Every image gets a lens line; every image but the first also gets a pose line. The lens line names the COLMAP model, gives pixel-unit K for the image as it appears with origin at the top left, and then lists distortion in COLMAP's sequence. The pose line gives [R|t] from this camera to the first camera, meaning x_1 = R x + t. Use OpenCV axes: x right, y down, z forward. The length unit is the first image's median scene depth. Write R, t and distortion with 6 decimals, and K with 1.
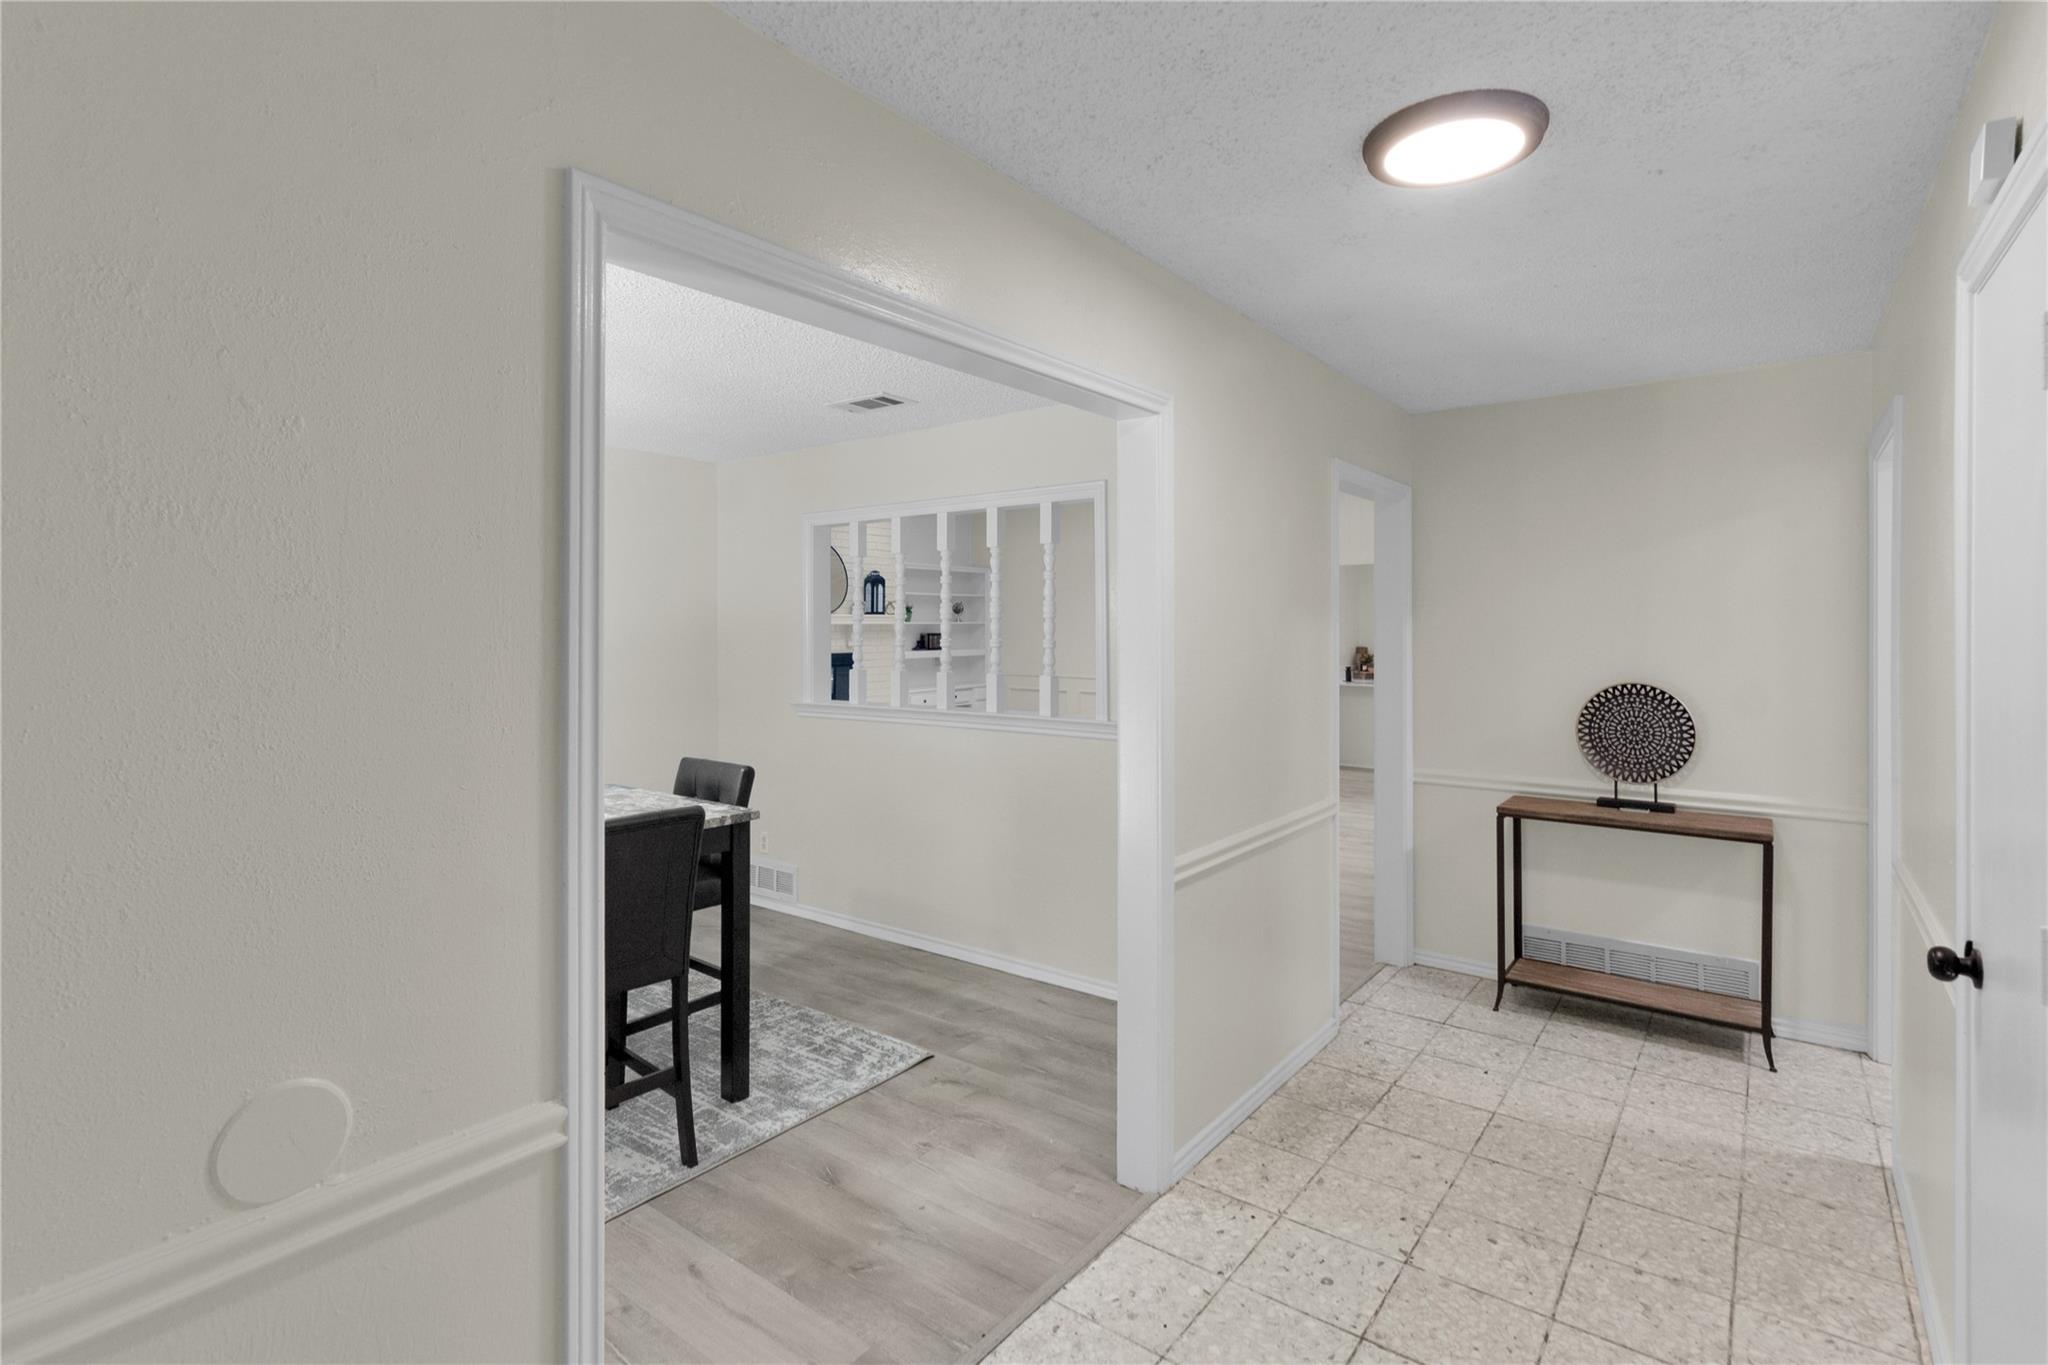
lens RADIAL K [[1000.8, 0, 993.4], [0, 1000.8, 622.9], [0, 0, 1]] dist [-0.000011, 0.000372]
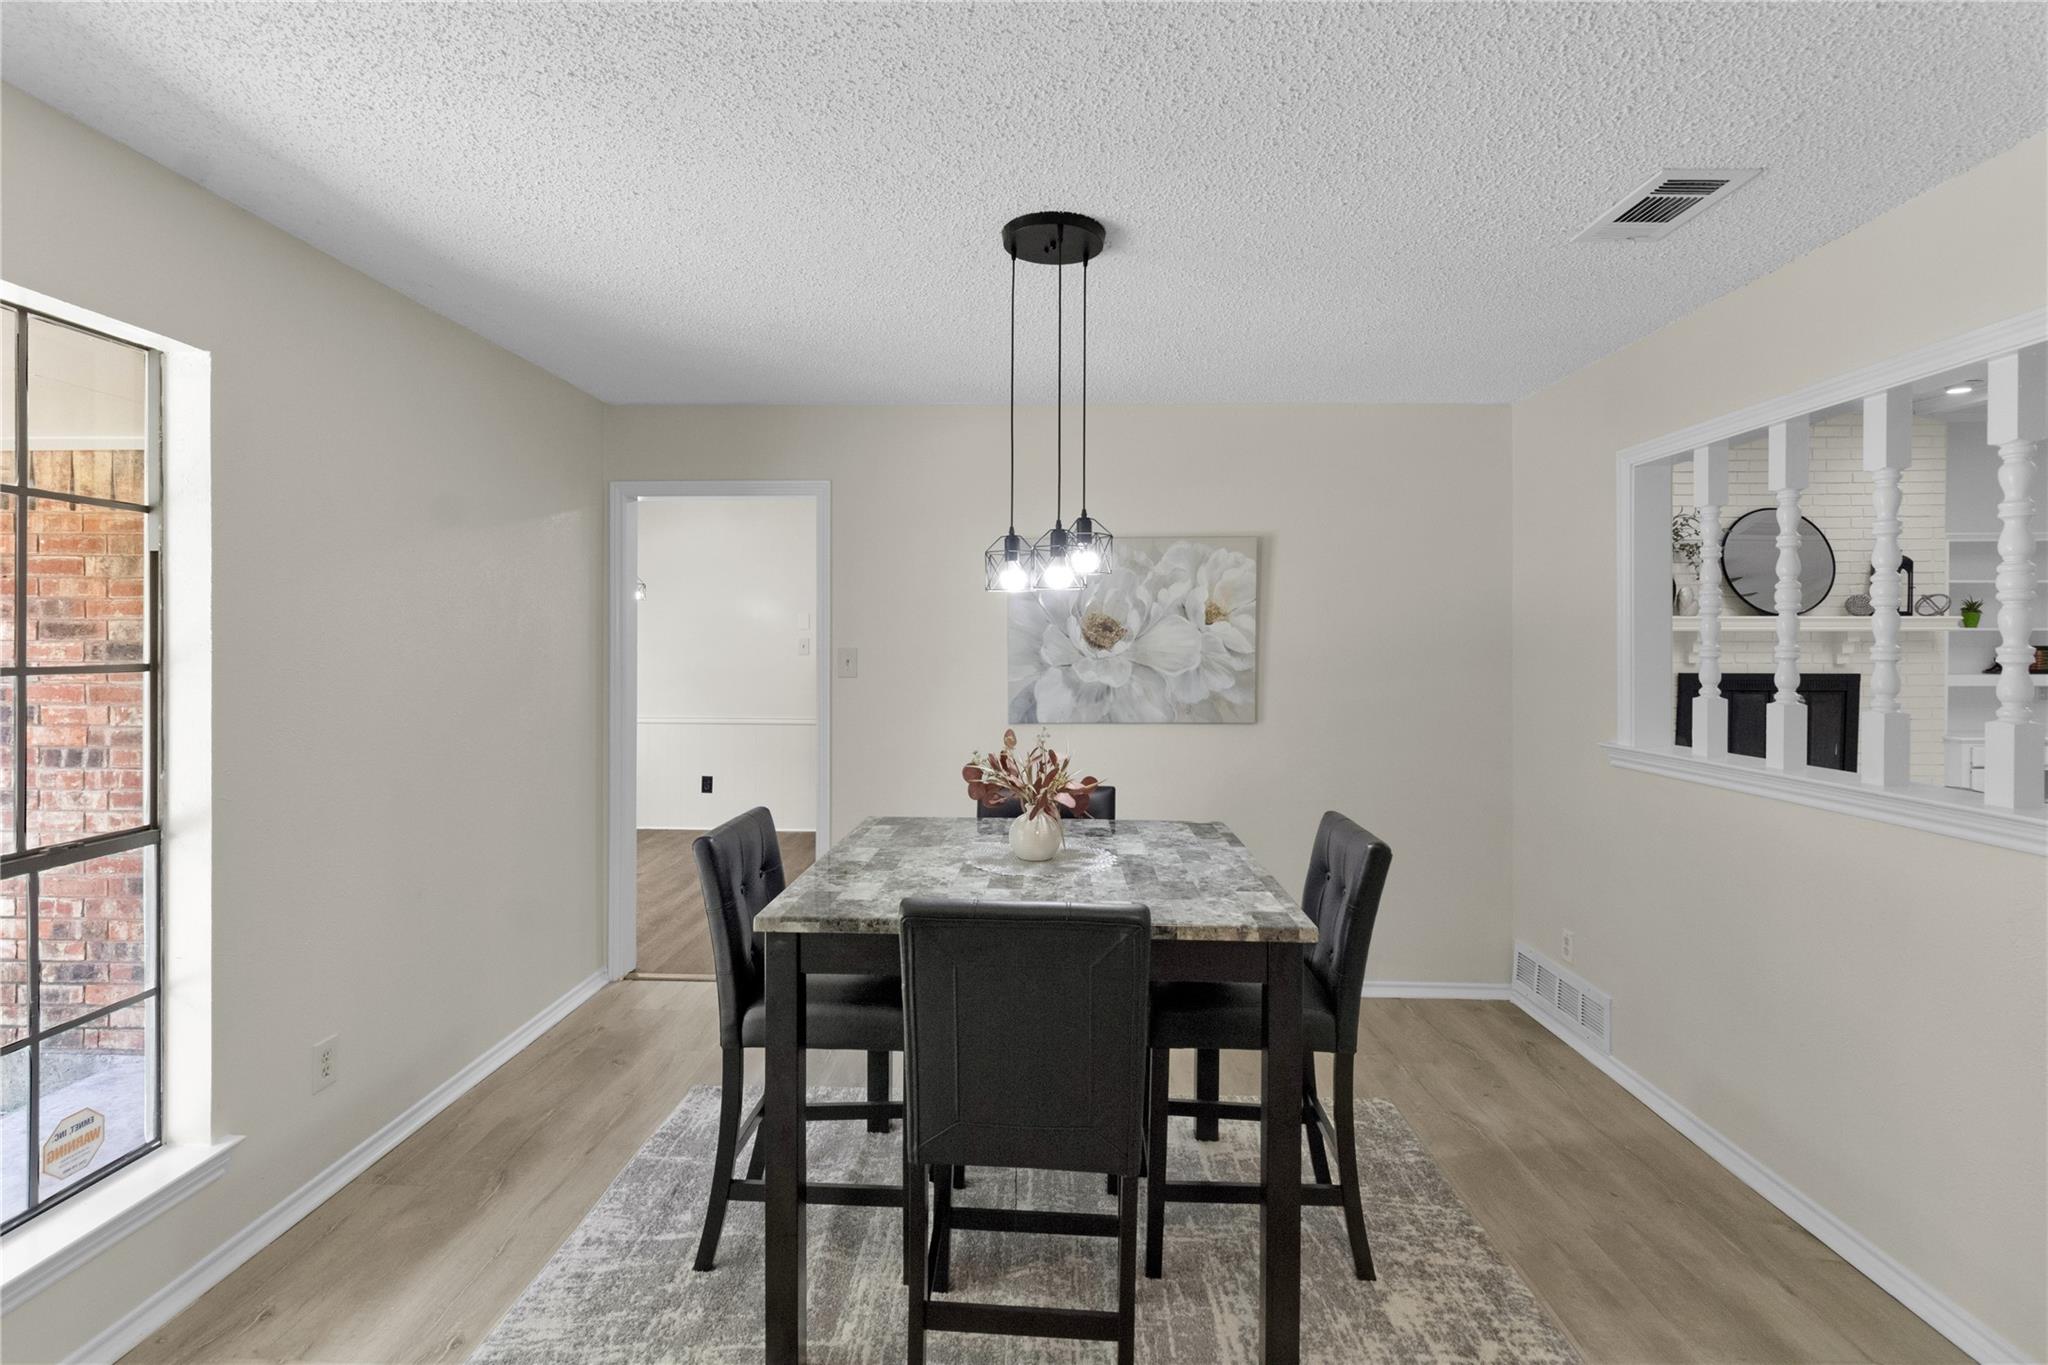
lens RADIAL K [[950.9, 0, 1021.3], [0, 950.9, 641.9], [0, 0, 1]] dist [0.002700, 0.000903]
pose [[0.601283, 0.004699, -0.799022, 0.036675], [-0.001282, 0.999987, 0.004916, 0.006096], [0.799035, -0.001931, 0.601281, 0.182472]]
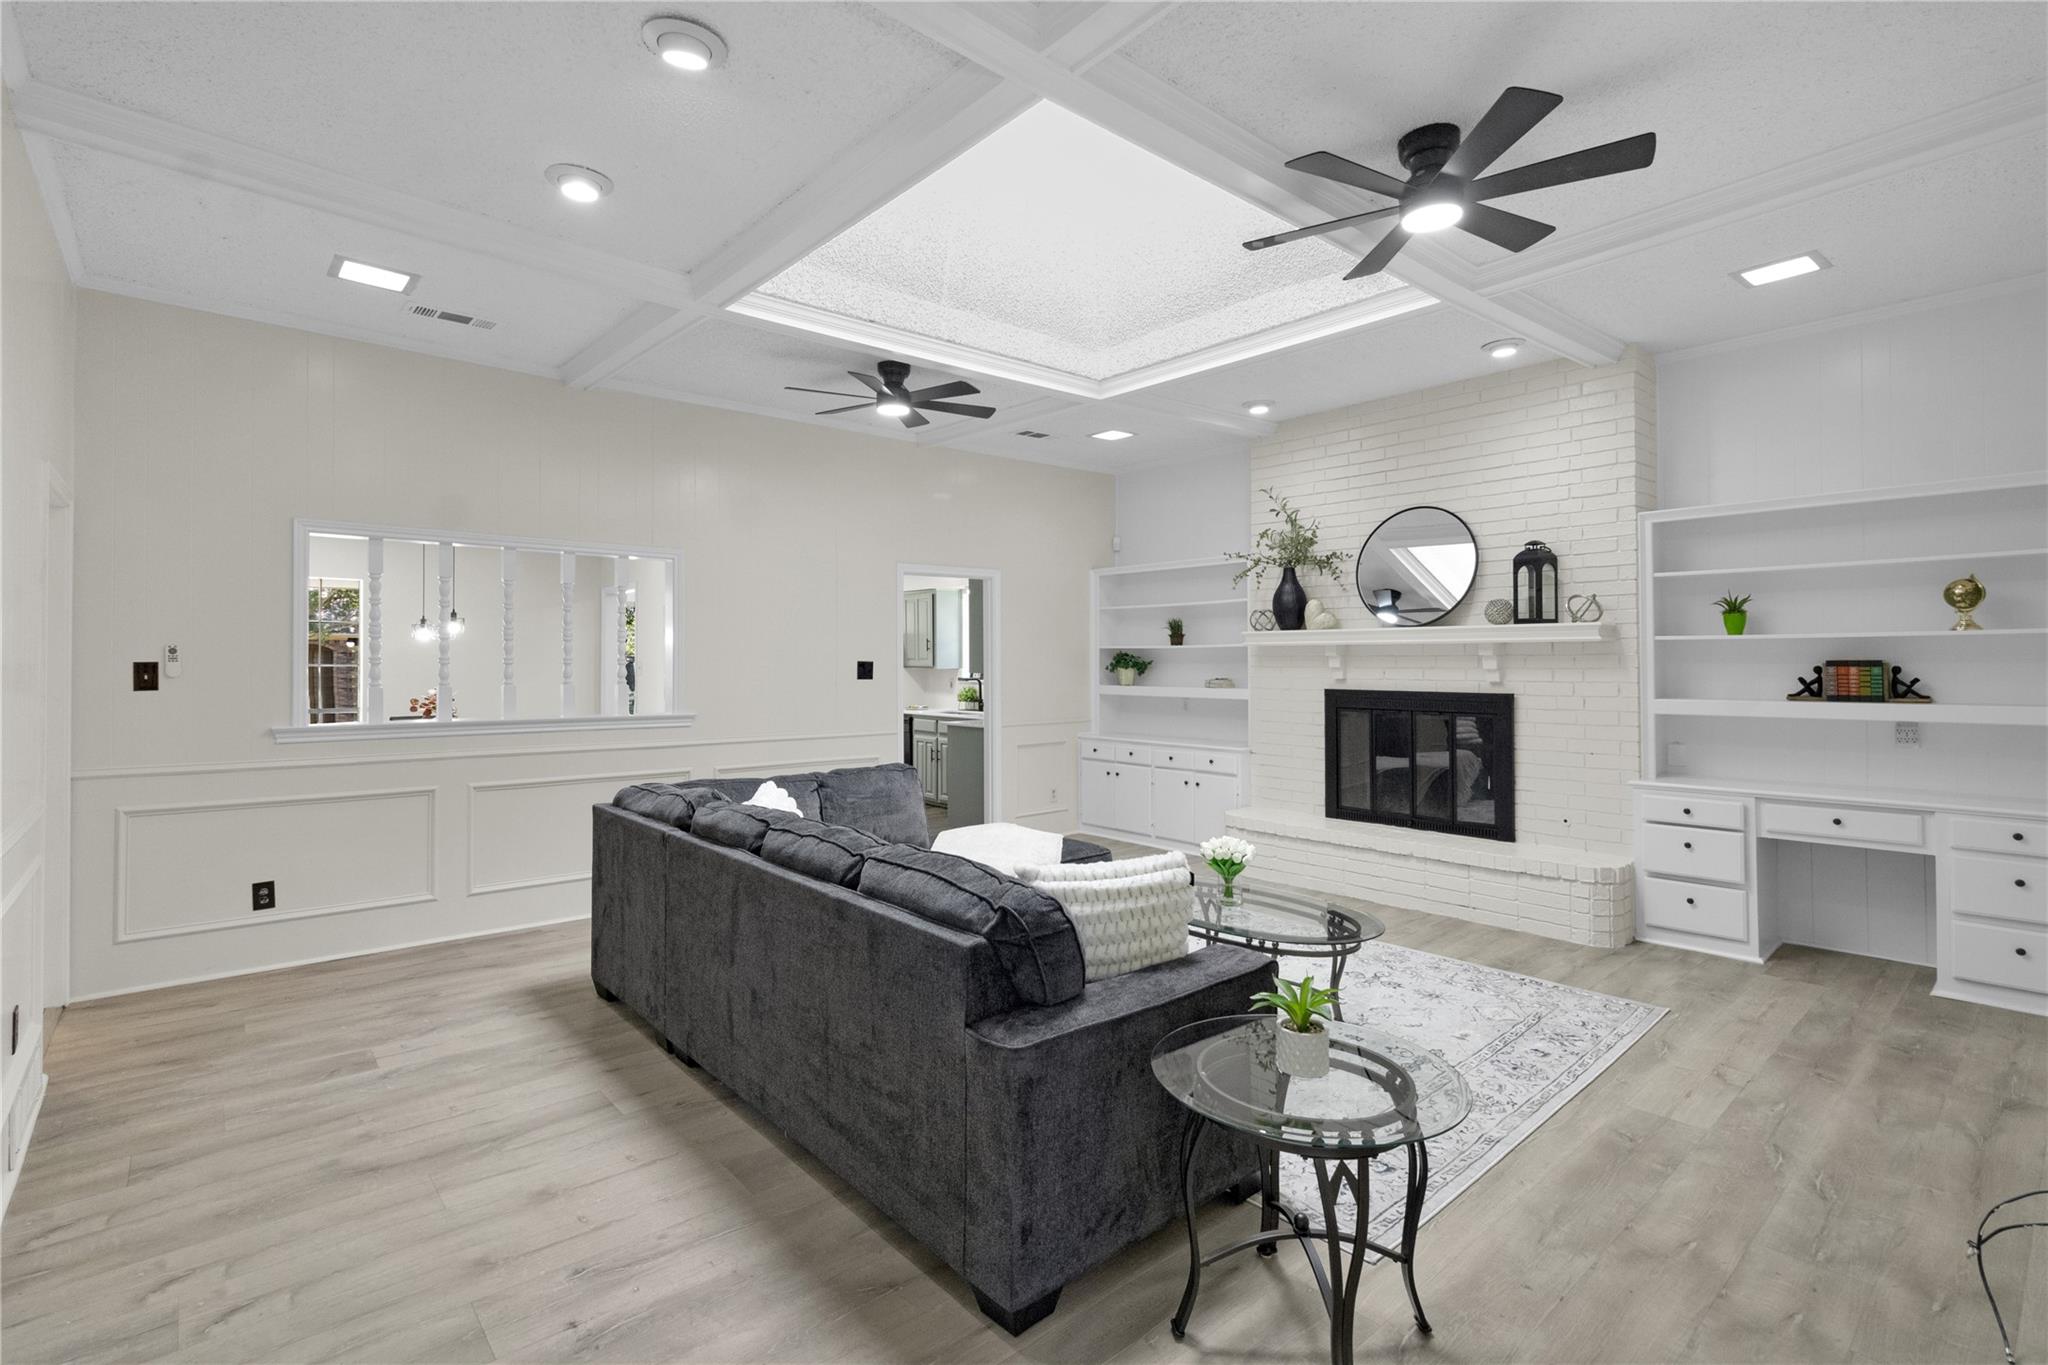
lens RADIAL K [[950.9, 0, 1021.3], [0, 950.9, 641.9], [0, 0, 1]] dist [0.002700, 0.000903]
pose [[-0.183963, -0.017145, -0.982784, 0.432229], [0.002891, 0.999834, -0.017984, 0.009693], [0.982929, -0.006150, -0.183883, 0.835408]]
